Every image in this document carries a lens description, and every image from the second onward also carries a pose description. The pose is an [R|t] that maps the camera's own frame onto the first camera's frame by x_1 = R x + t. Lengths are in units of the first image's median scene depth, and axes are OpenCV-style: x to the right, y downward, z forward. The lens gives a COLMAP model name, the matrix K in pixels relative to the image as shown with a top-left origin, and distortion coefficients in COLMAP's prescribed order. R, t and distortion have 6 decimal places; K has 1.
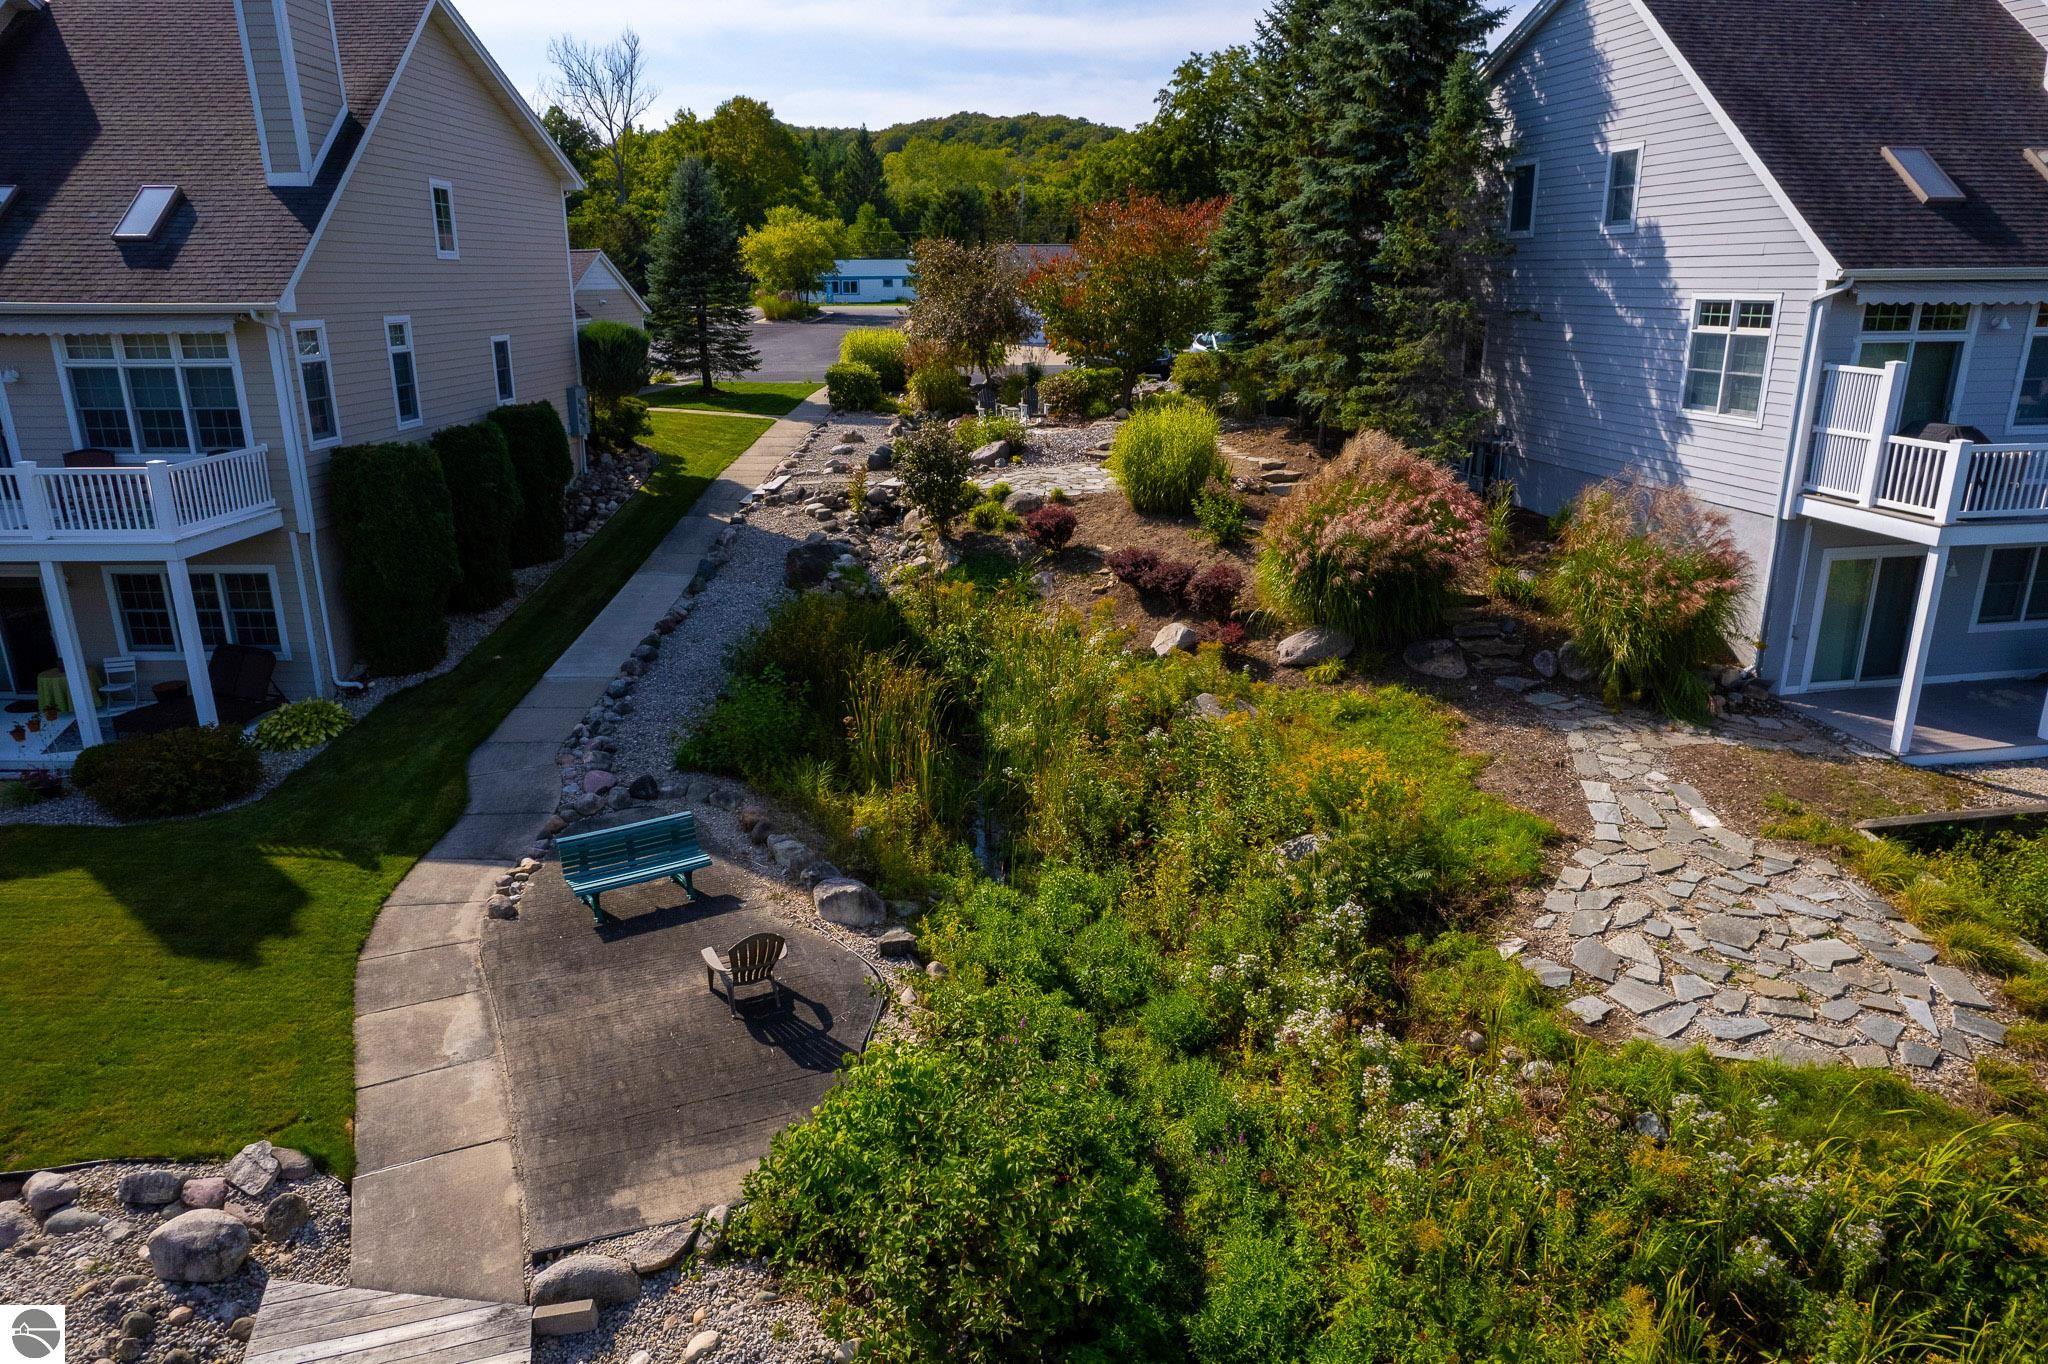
lens RADIAL K [[1285.7, 0, 1028.7], [0, 1285.7, 682.4], [0, 0, 1]] dist [0.008069, 0.004163]
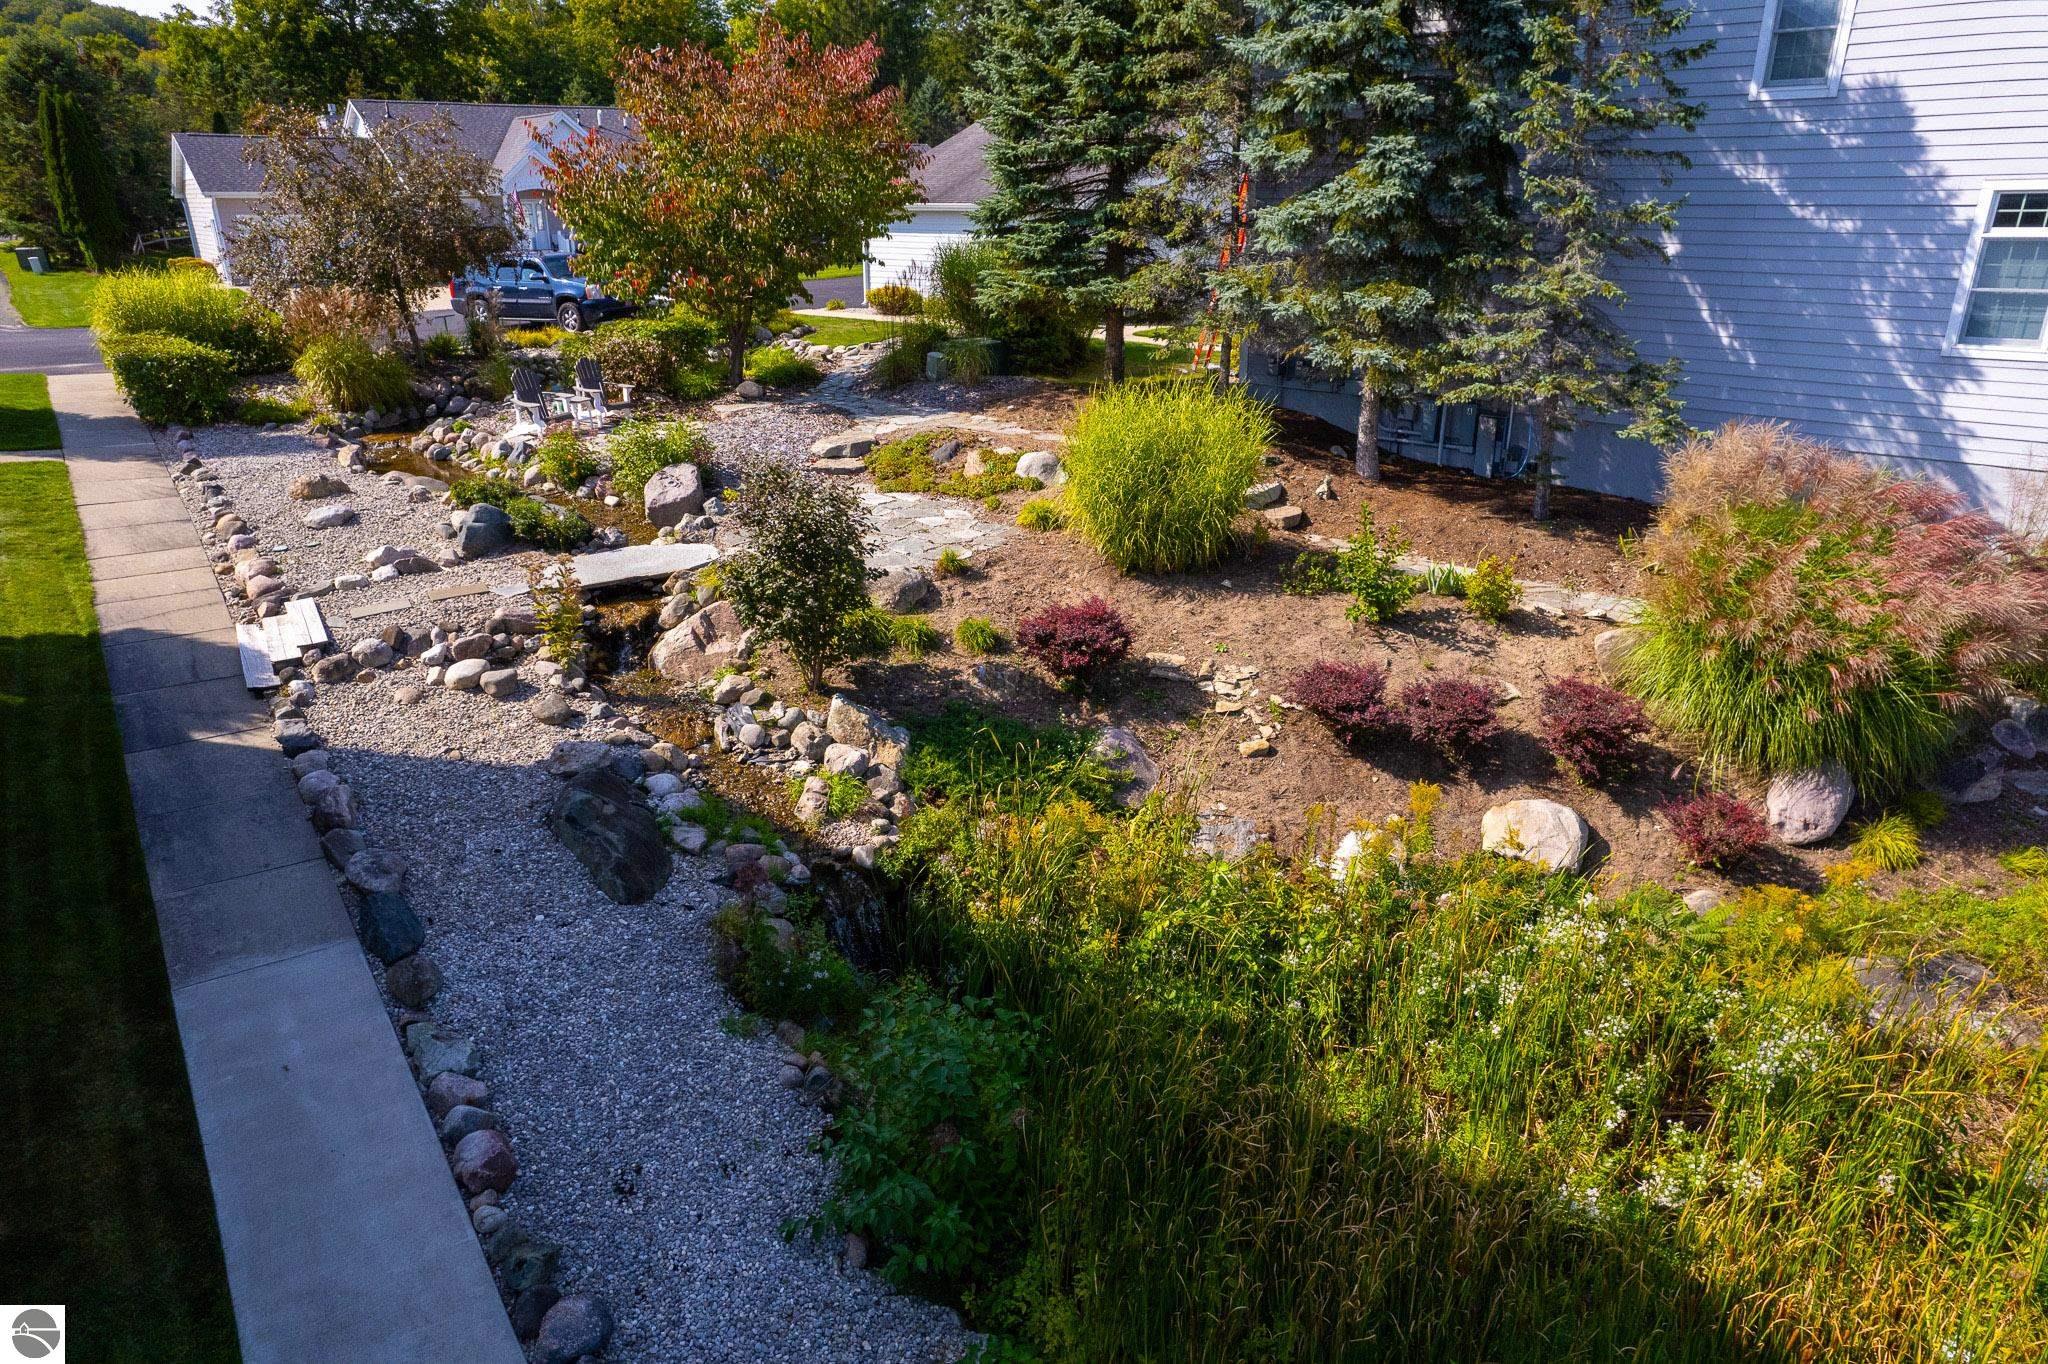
lens RADIAL K [[1285.7, 0, 1021.2], [0, 1285.7, 692.1], [0, 0, 1]] dist [0.008069, 0.004163]
pose [[0.794238, -0.217341, 0.567405, -0.361536], [0.180710, 0.976074, 0.120927, -0.197968], [-0.580112, 0.006491, 0.814511, 0.688562]]
